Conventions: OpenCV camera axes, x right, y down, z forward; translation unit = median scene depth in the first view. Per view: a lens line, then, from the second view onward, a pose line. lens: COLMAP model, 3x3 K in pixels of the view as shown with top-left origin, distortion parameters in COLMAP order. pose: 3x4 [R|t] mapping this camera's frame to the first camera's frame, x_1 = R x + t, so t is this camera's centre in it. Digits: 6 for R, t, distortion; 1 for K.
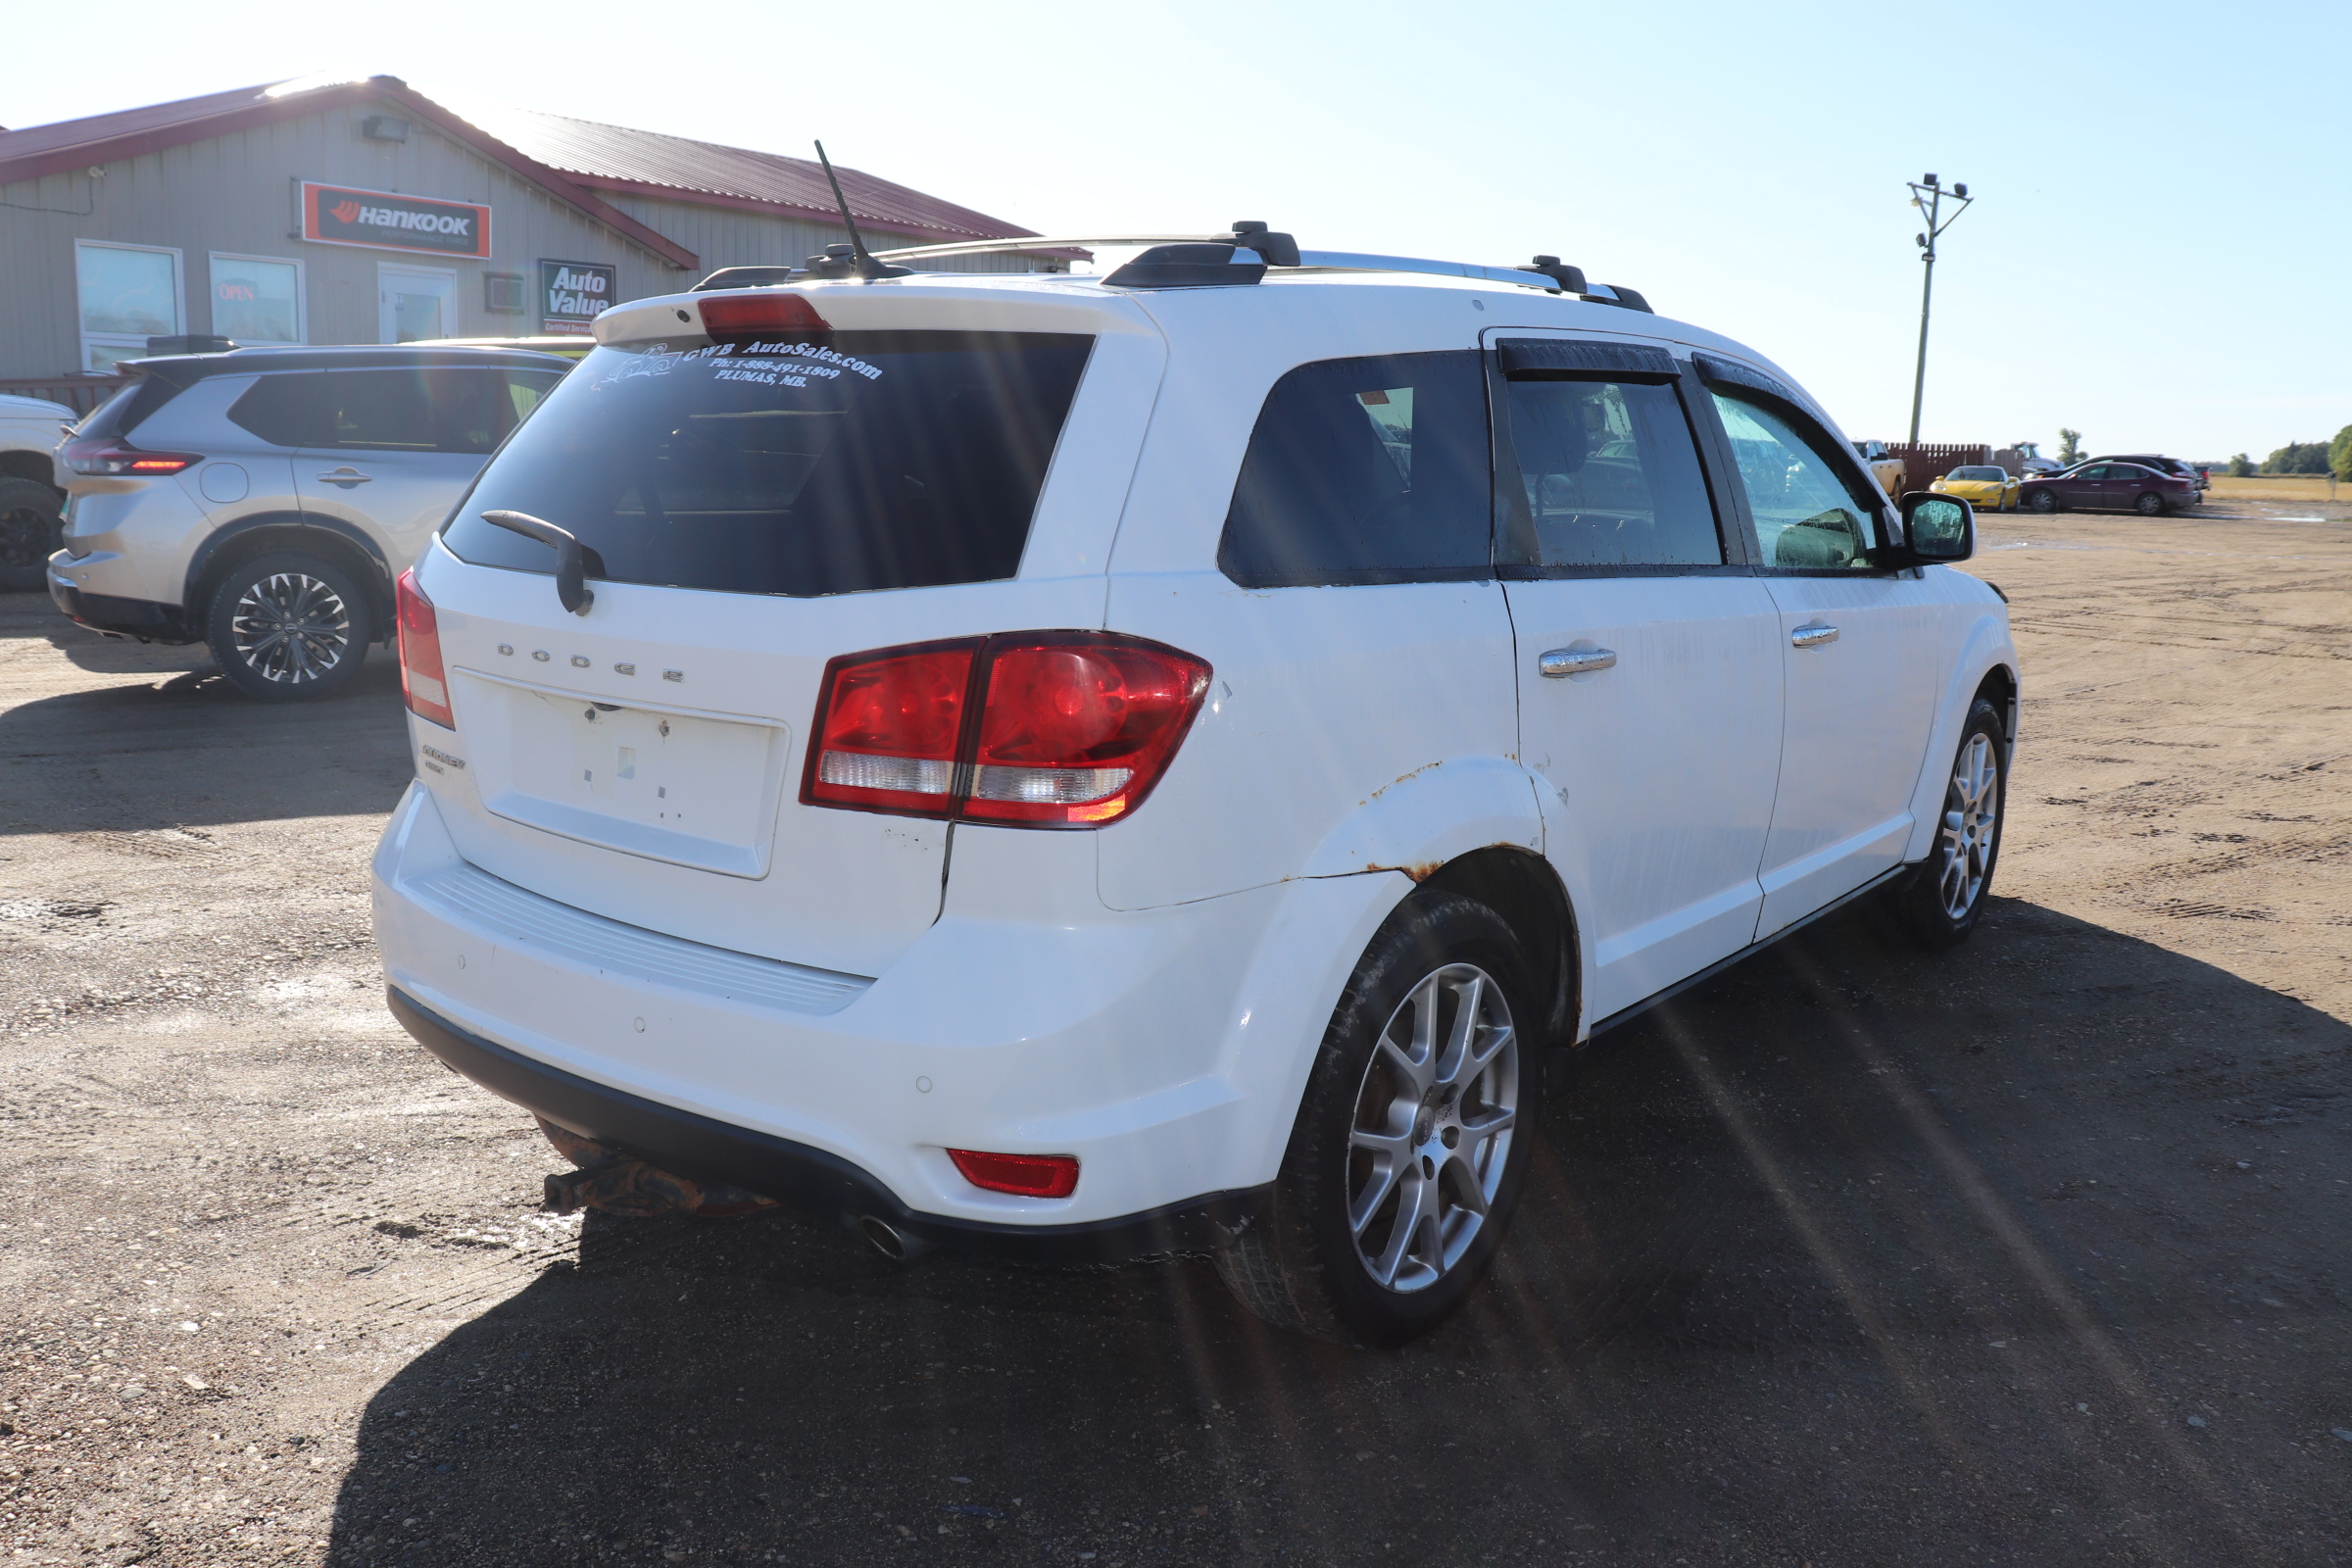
lens RADIAL K [[1953.5, 0, 1182.2], [0, 1953.5, 781.6], [0, 0, 1]] dist [-0.144929, 0.112394]
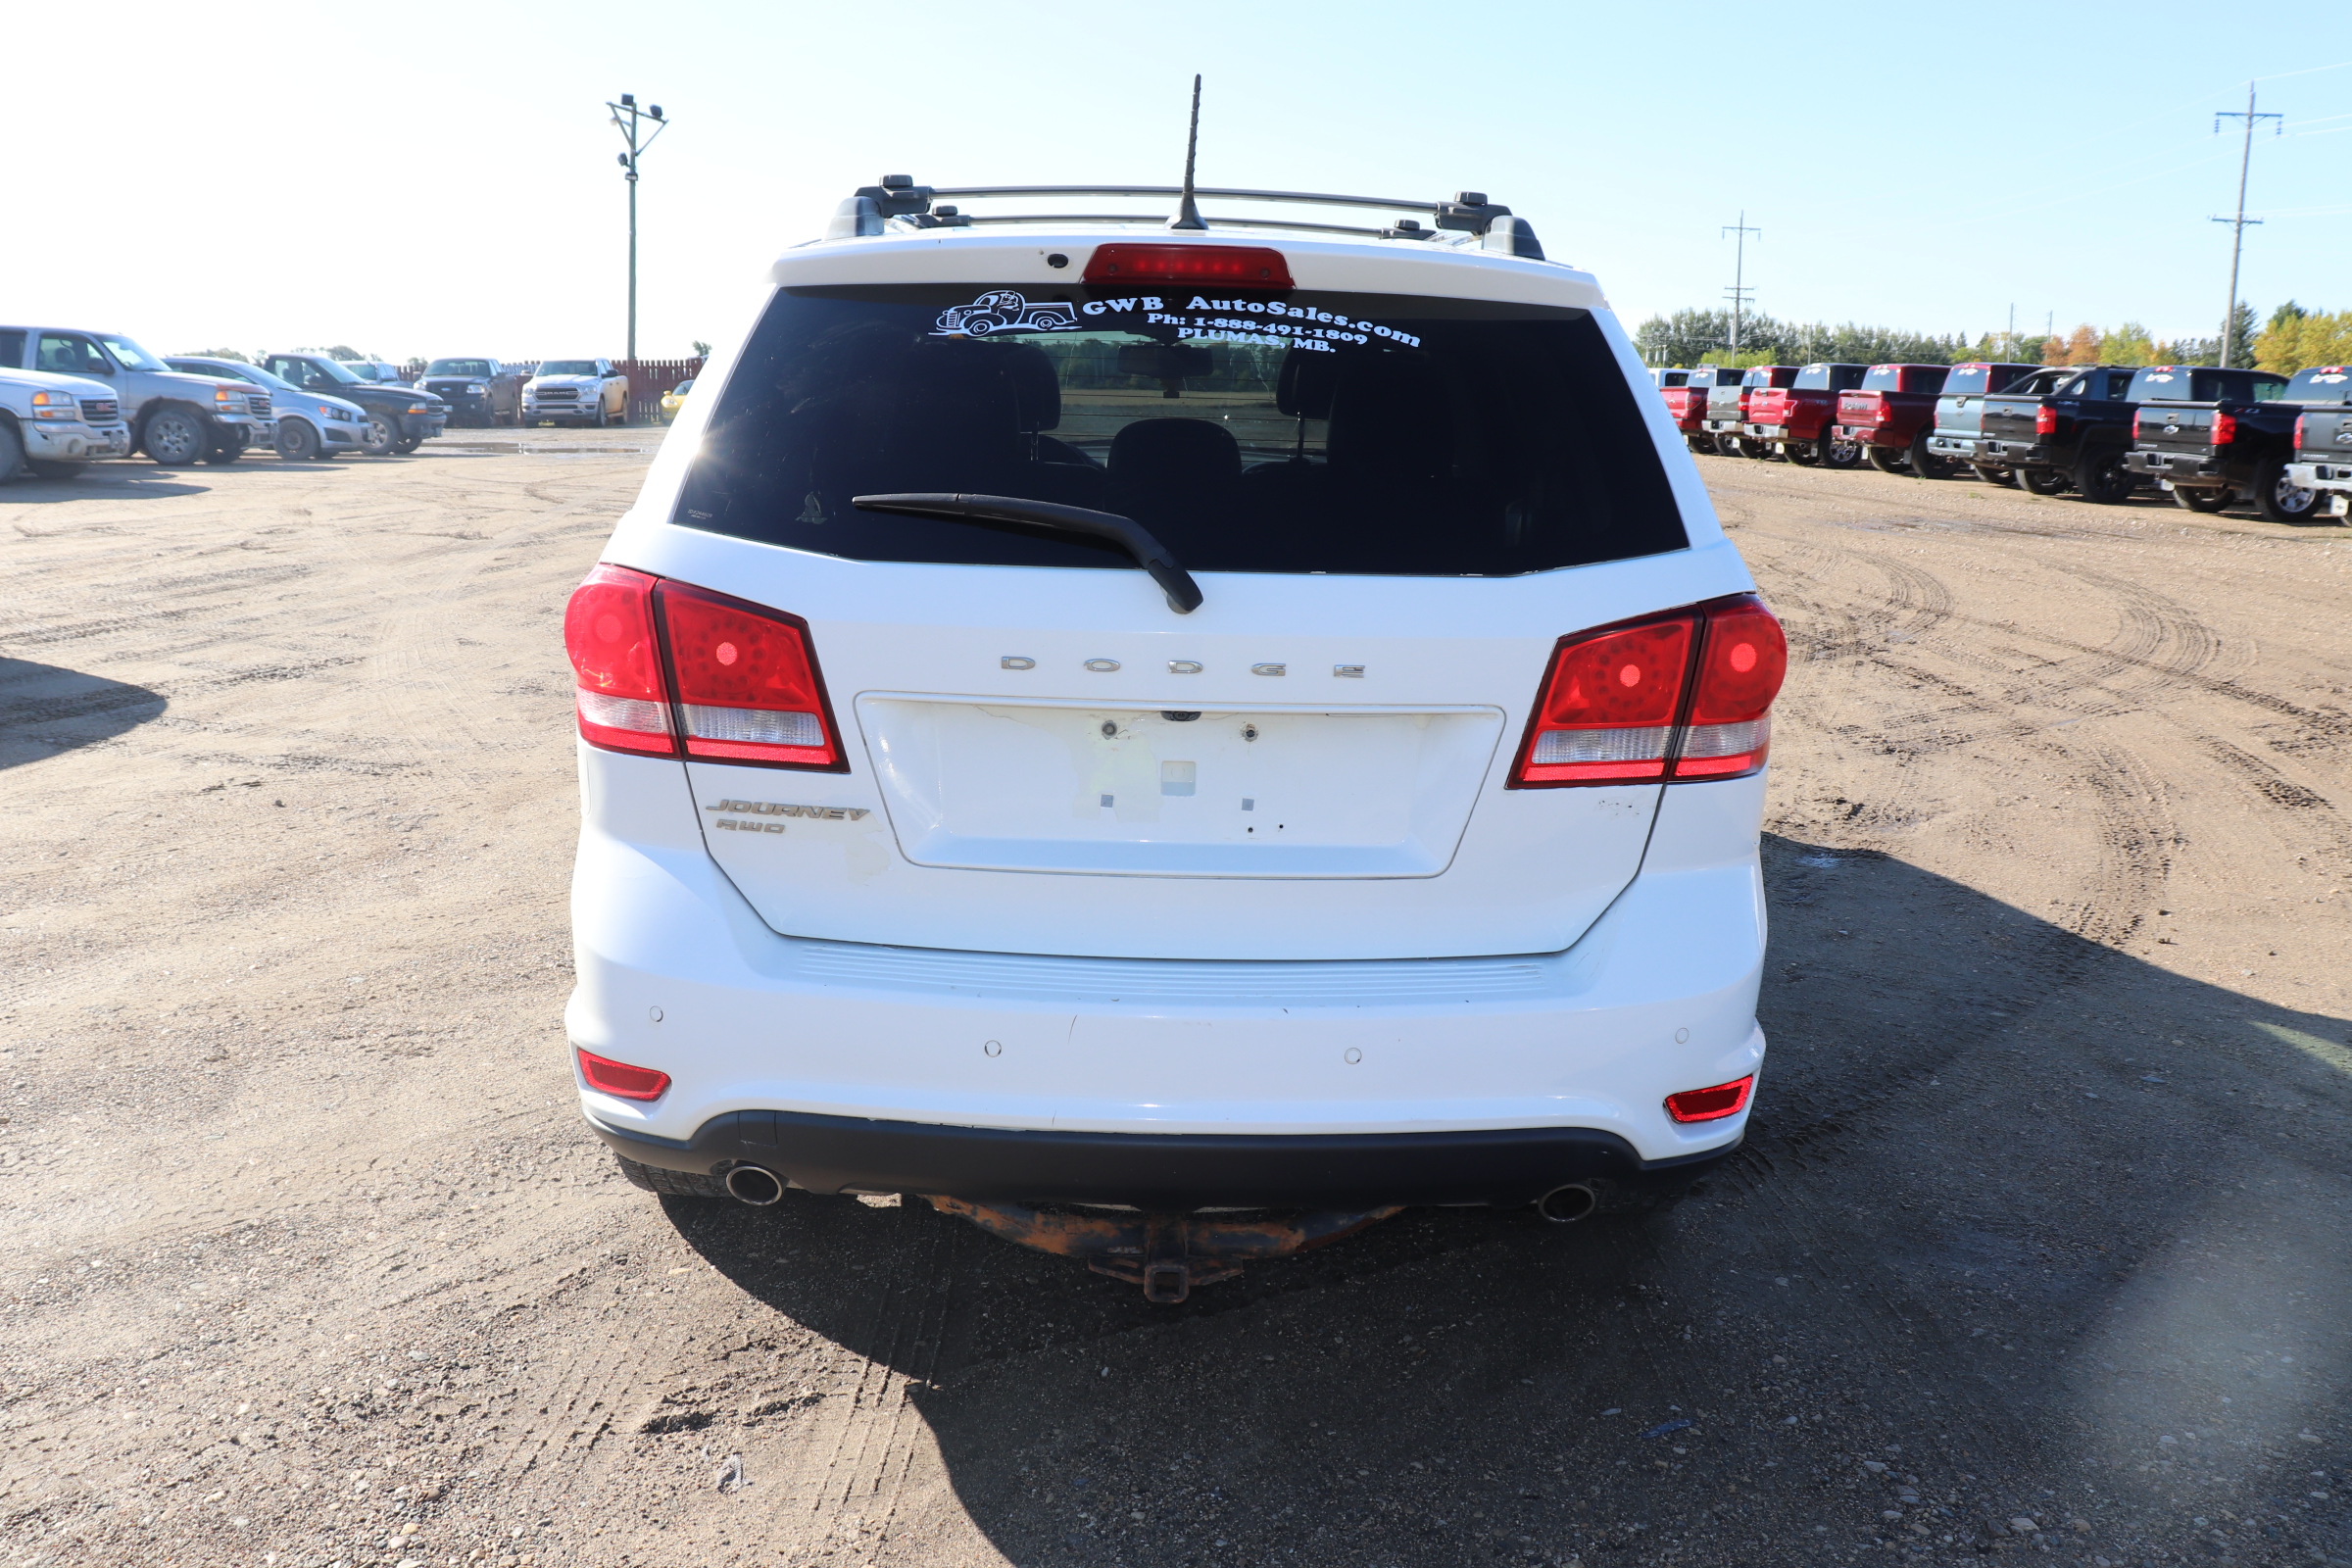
lens RADIAL K [[1953.5, 0, 1177.0], [0, 1953.5, 769.4], [0, 0, 1]] dist [-0.144929, 0.112394]
pose [[0.772956, -0.127464, 0.621524, -0.135862], [0.104605, 0.991808, 0.073311, -0.012763], [-0.625777, 0.008348, 0.779957, 0.050363]]
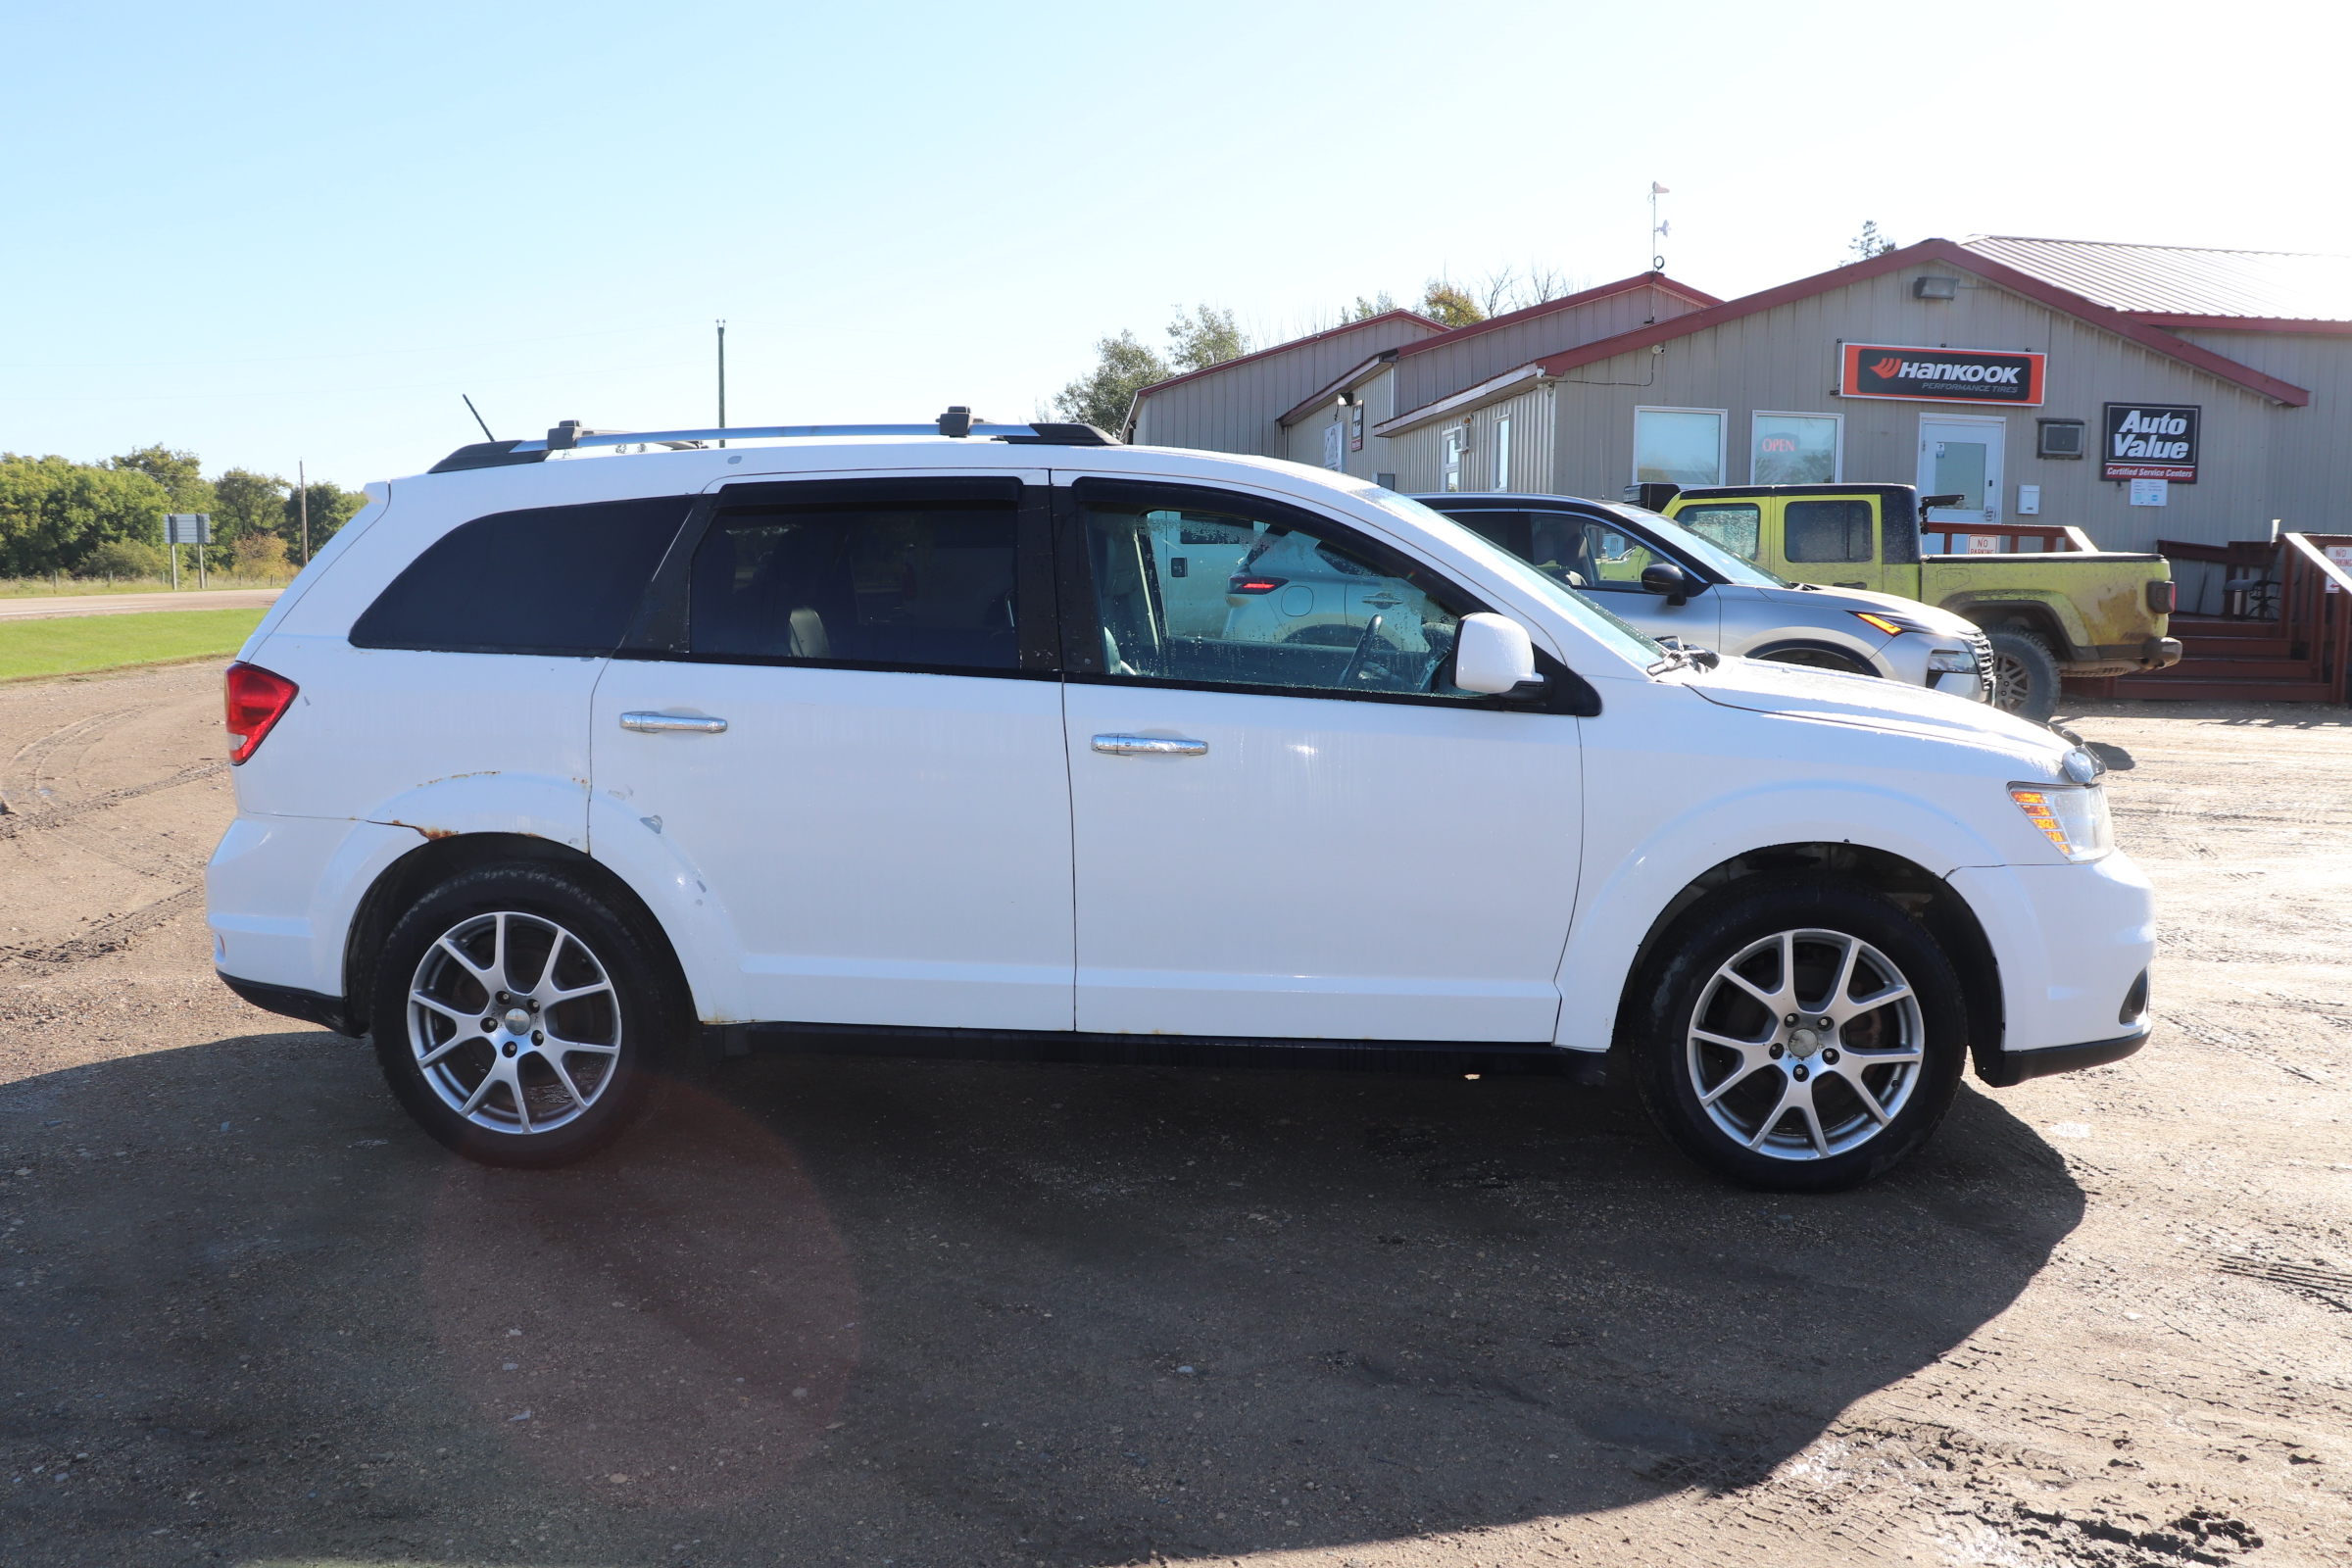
lens RADIAL K [[1953.5, 0, 1167.4], [0, 1953.5, 809.5], [0, 0, 1]] dist [-0.144929, 0.112394]
pose [[0.544910, 0.100633, -0.832434, 0.267512], [-0.151649, 0.988228, 0.020198, -0.014510], [0.824667, 0.115231, 0.553757, 0.097131]]
